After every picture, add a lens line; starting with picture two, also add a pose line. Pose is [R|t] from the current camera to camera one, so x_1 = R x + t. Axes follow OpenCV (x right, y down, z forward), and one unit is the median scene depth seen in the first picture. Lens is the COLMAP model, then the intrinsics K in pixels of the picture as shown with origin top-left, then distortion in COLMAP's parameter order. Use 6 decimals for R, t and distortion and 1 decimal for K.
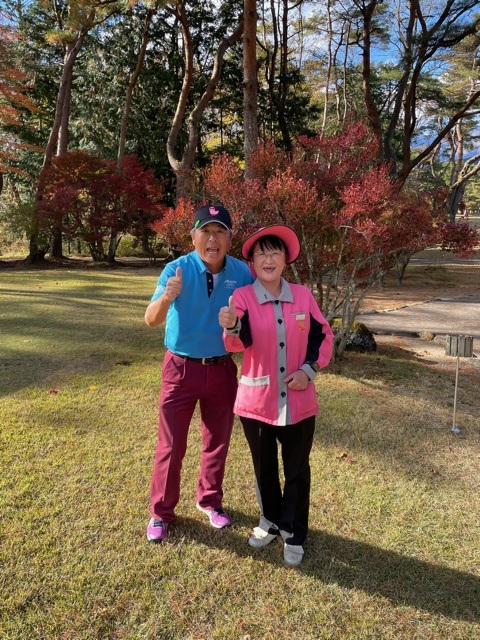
lens RADIAL K [[456.7, 0, 240.0], [0, 456.7, 320.0], [0, 0, 1]] dist [0.001367, -0.034620]
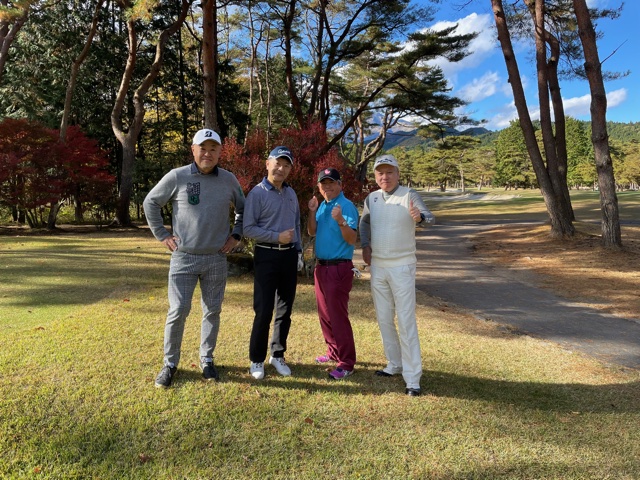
lens RADIAL K [[484.7, 0, 320.0], [0, 484.7, 240.0], [0, 0, 1]] dist [-0.003002, -0.084786]
pose [[0.936294, -0.021188, 0.350578, -0.088188], [0.063940, 0.991781, -0.110823, 0.042035], [-0.345349, 0.126178, 0.929953, -0.138339]]
